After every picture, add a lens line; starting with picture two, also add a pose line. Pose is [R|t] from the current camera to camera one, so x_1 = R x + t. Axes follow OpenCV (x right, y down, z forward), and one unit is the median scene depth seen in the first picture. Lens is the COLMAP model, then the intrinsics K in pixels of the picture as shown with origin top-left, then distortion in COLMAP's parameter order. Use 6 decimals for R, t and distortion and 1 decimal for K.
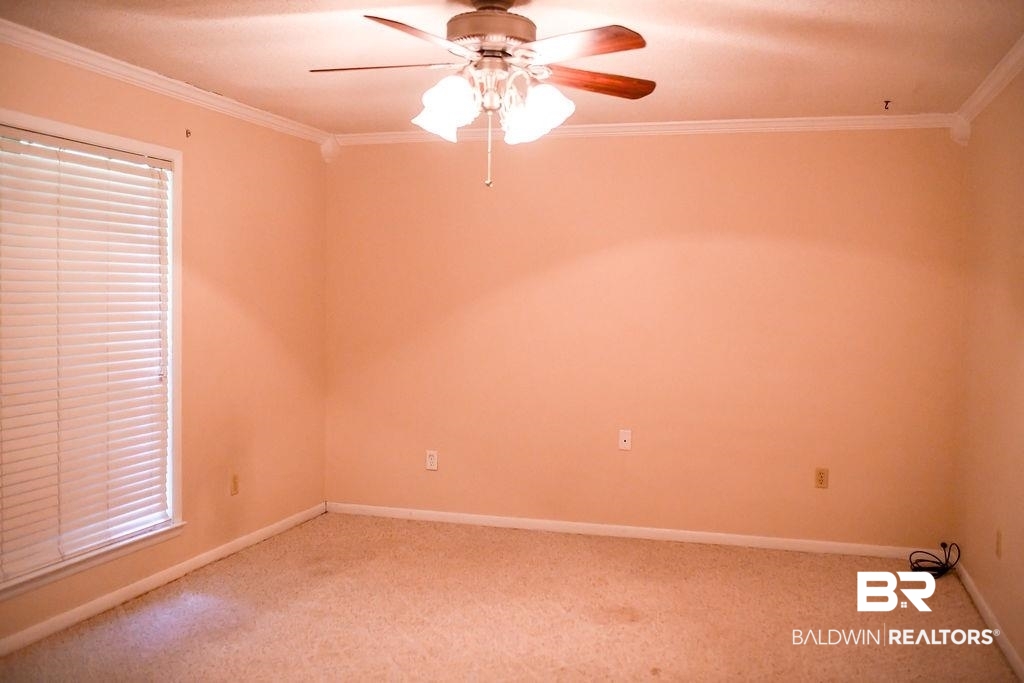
lens RADIAL K [[980.1, 0, 523.5], [0, 980.1, 344.5], [0, 0, 1]] dist [-0.064621, 0.094466]
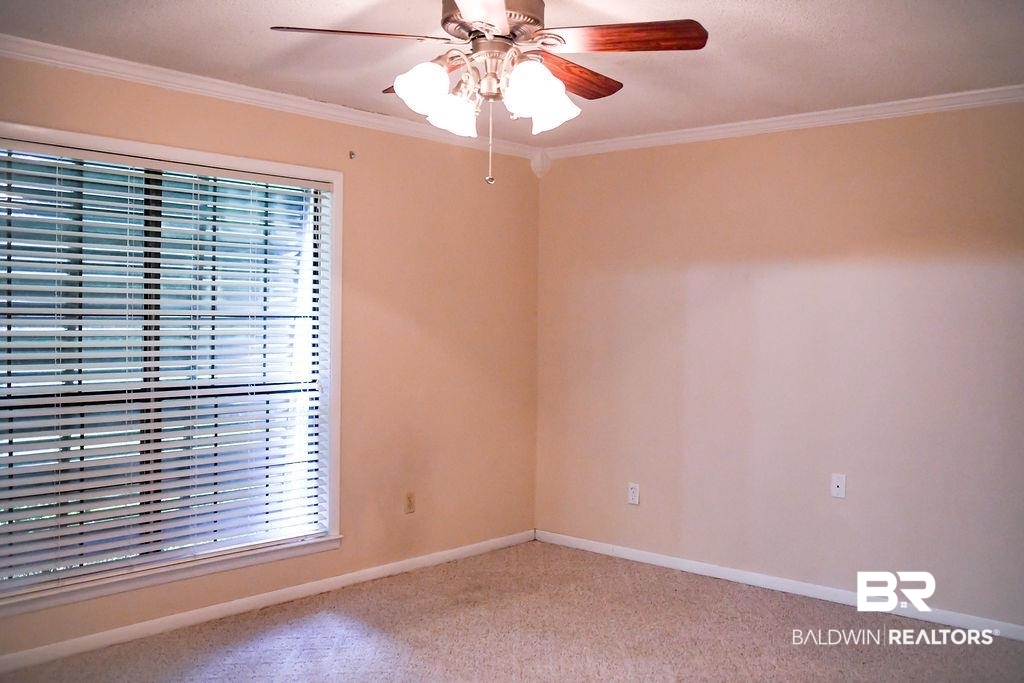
lens RADIAL K [[980.1, 0, 523.5], [0, 980.1, 344.5], [0, 0, 1]] dist [-0.064621, 0.094466]
pose [[0.909221, 0.011082, -0.416166, 0.237395], [-0.024235, 0.999359, -0.026335, 0.005111], [0.415607, 0.034030, 0.908907, 0.137791]]
